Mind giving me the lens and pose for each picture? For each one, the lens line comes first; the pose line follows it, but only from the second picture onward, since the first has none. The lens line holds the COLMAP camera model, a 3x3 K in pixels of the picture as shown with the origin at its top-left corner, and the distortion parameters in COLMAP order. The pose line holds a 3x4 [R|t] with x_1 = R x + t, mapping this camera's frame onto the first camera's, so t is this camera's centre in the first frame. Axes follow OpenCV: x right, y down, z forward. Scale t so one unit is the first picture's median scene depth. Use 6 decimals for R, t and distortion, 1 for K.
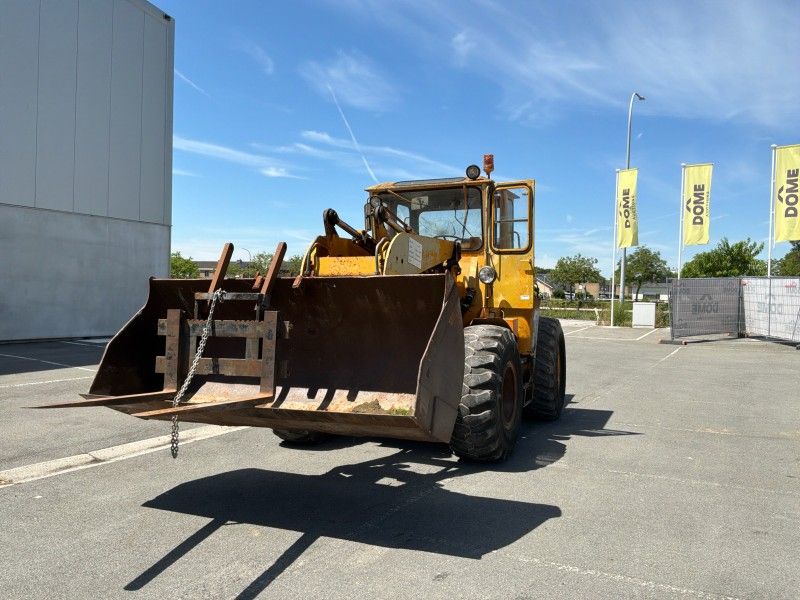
lens RADIAL K [[665.3, 0, 397.8], [0, 665.3, 298.8], [0, 0, 1]] dist [0.076845, -0.134228]
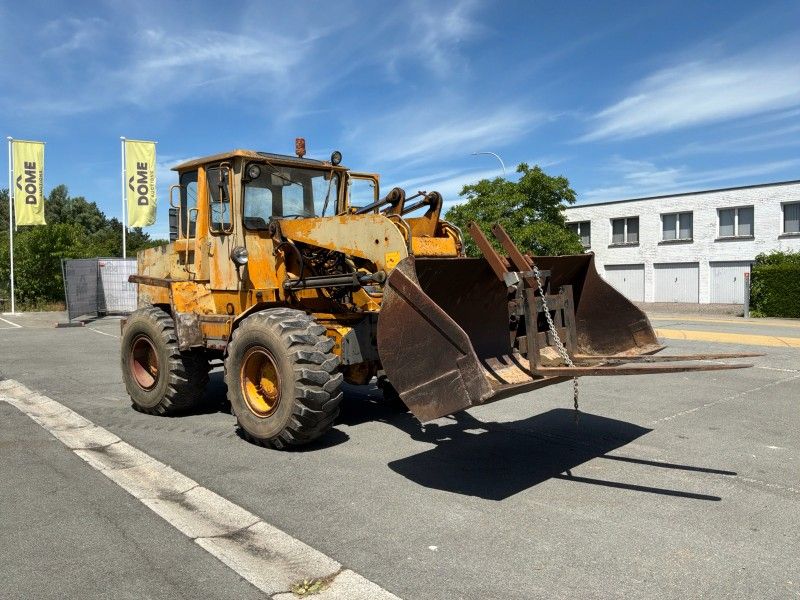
lens RADIAL K [[665.3, 0, 398.9], [0, 665.3, 302.7], [0, 0, 1]] dist [0.076845, -0.134228]
pose [[0.351815, -0.060960, 0.934082, -0.807818], [0.030910, 0.998090, 0.053495, -0.013626], [-0.935559, 0.010052, 0.353027, 0.501253]]
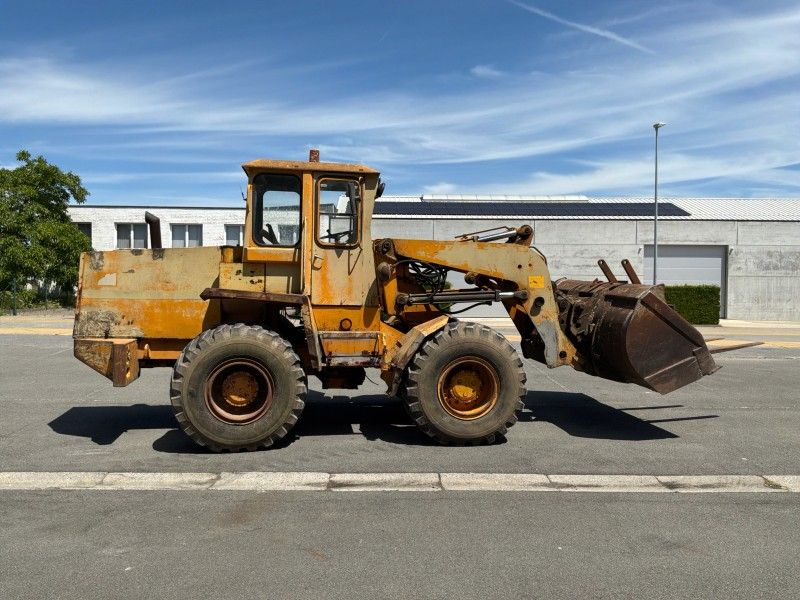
lens RADIAL K [[665.3, 0, 396.0], [0, 665.3, 302.7], [0, 0, 1]] dist [0.076845, -0.134228]
pose [[-0.527143, -0.056139, 0.847920, -0.823113], [-0.014000, 0.998254, 0.057389, -0.044571], [-0.849661, 0.018381, -0.527009, 1.462167]]
